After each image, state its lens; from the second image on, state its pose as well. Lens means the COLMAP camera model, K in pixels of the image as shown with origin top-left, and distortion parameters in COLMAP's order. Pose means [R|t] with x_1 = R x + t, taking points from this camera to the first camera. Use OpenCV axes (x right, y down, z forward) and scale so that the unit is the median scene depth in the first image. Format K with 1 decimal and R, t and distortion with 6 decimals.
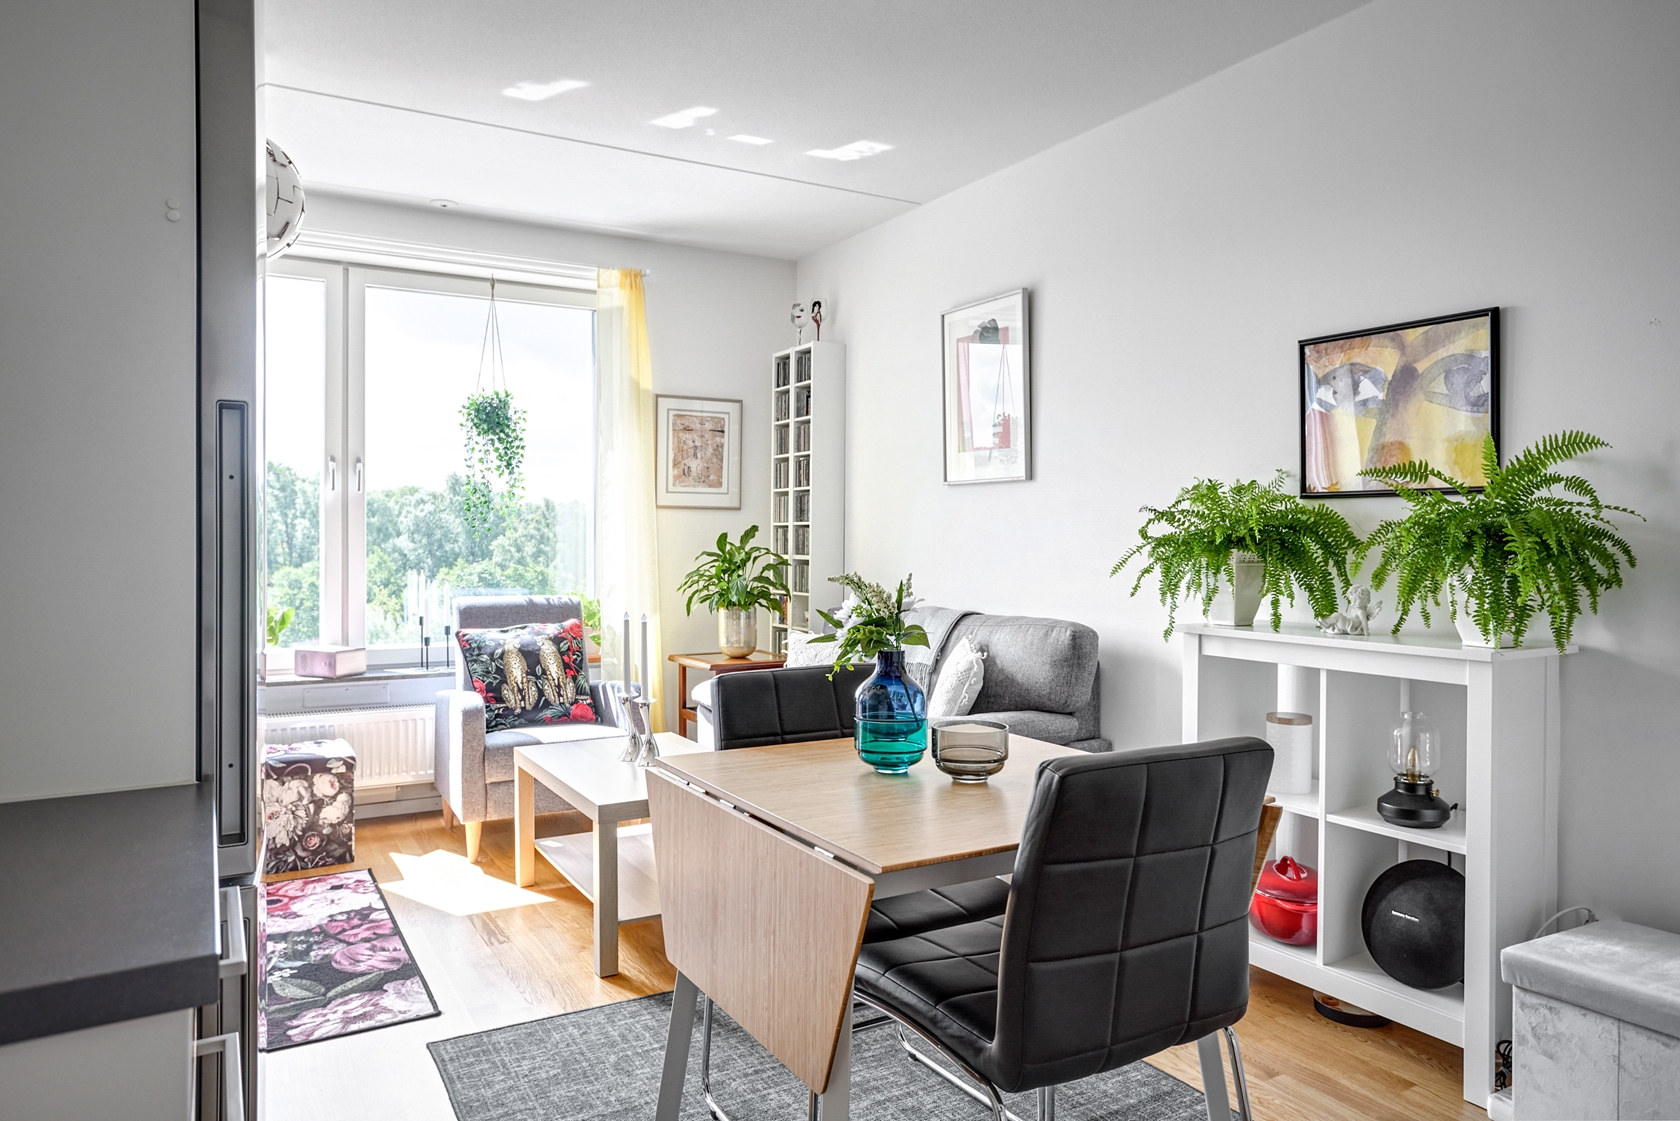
lens RADIAL K [[1045.3, 0, 826.2], [0, 1045.3, 567.4], [0, 0, 1]] dist [-0.033882, 0.003834]
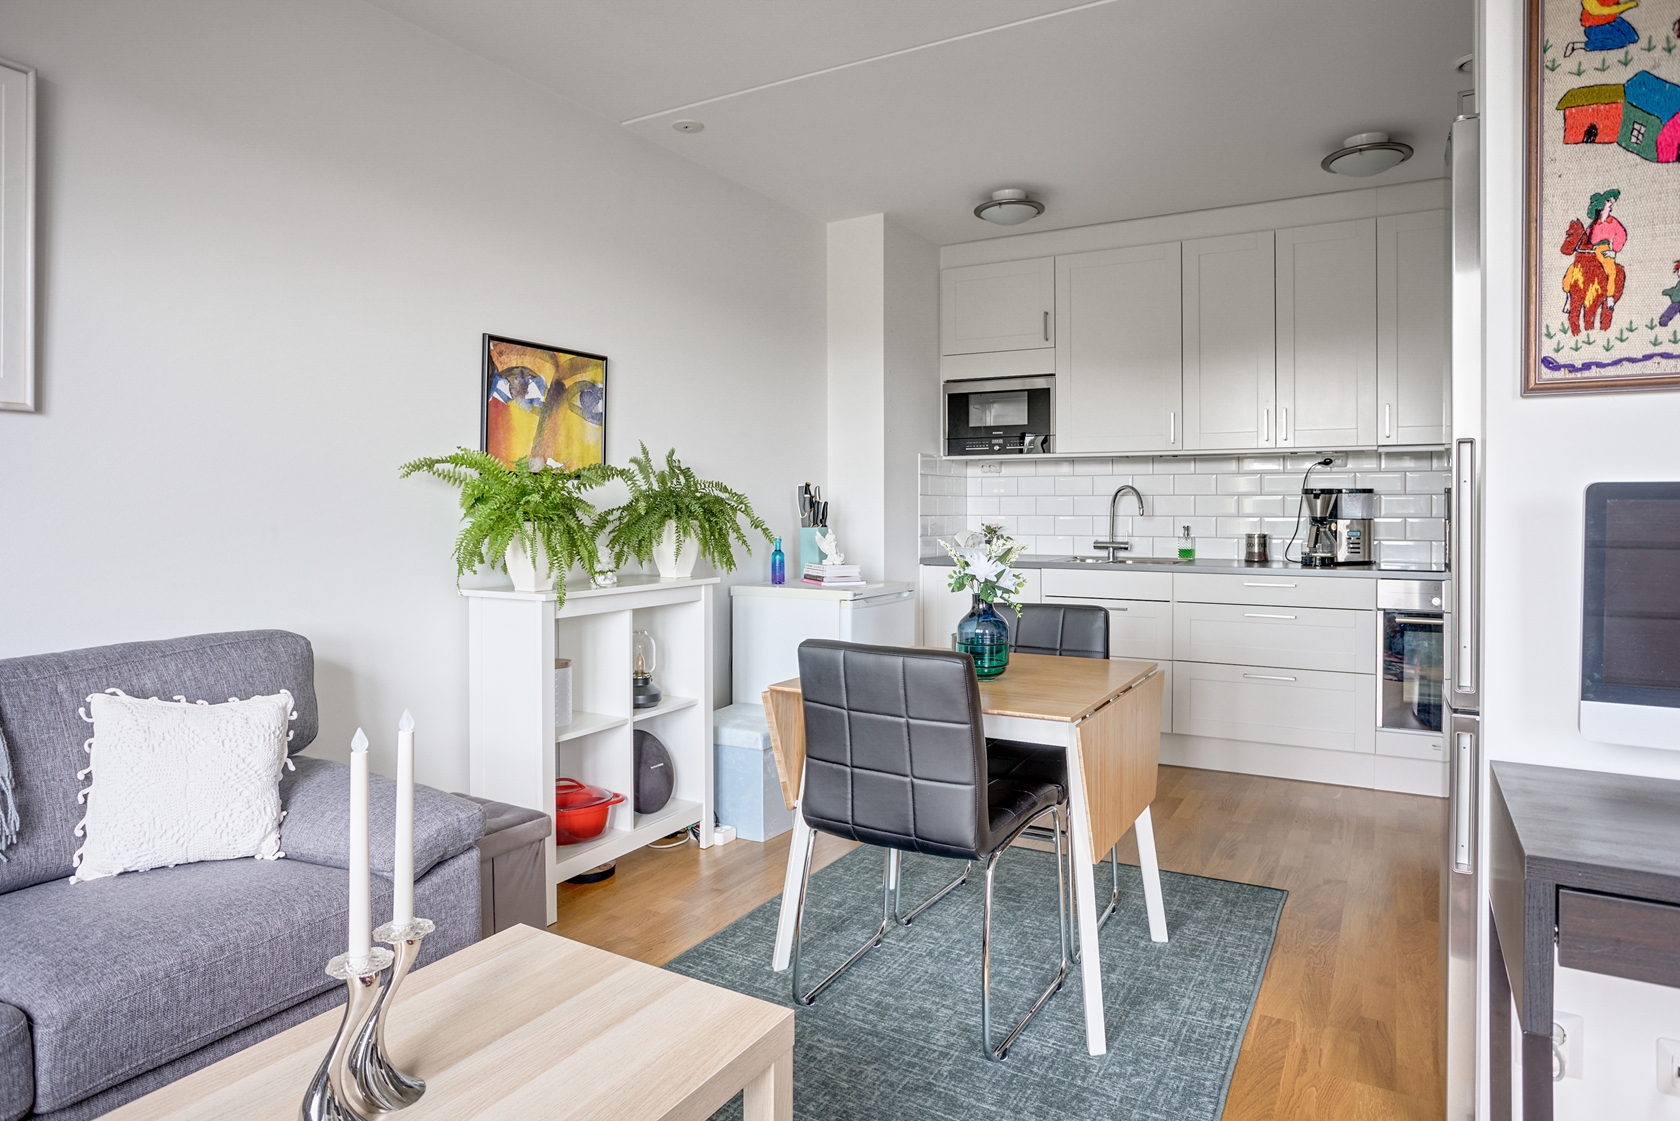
lens RADIAL K [[996.7, 0, 851.2], [0, 996.7, 509.5], [0, 0, 1]] dist [-0.048654, 0.034715]
pose [[-0.490453, -0.003667, 0.871460, -0.580787], [0.023688, 0.999566, 0.017538, -0.034469], [-0.871146, 0.029244, -0.490153, 1.038021]]
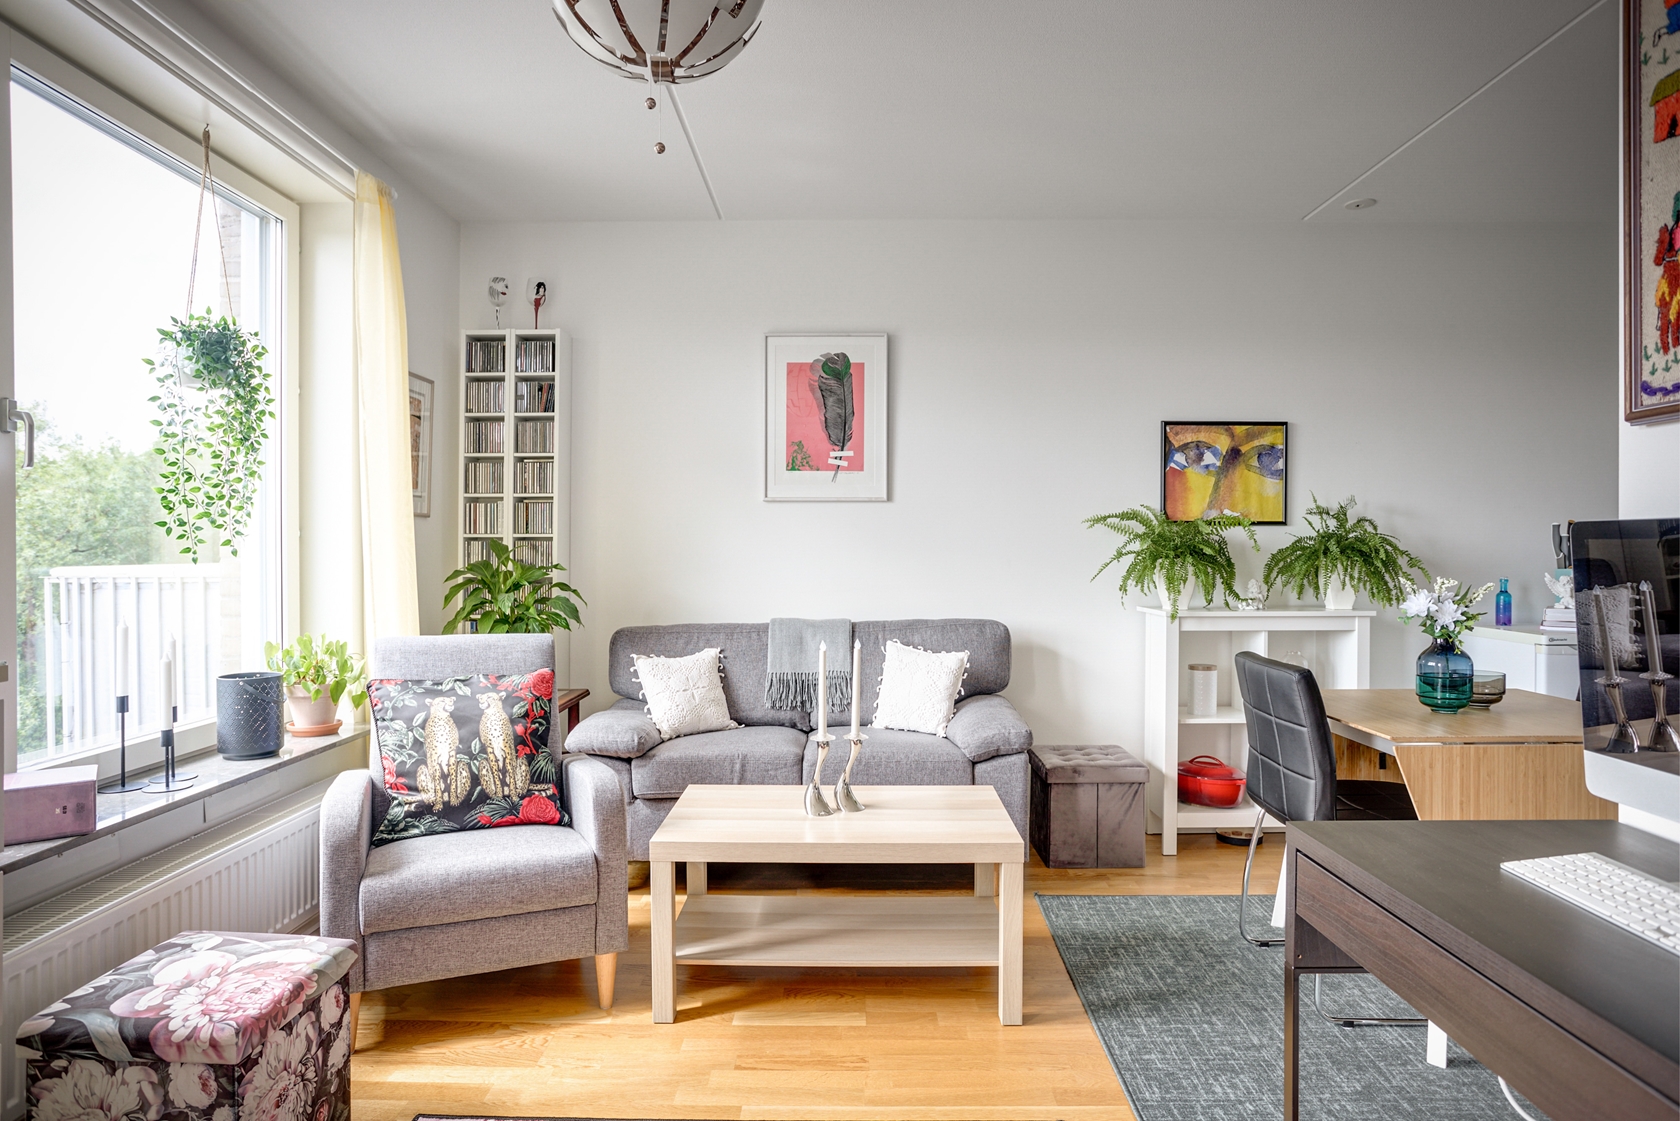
lens RADIAL K [[996.7, 0, 844.3], [0, 996.7, 551.5], [0, 0, 1]] dist [-0.048654, 0.034715]
pose [[0.525974, -0.004924, 0.850487, -0.900772], [0.027056, 0.999574, -0.010946, -0.021260], [-0.850070, 0.028768, 0.525883, 0.558804]]
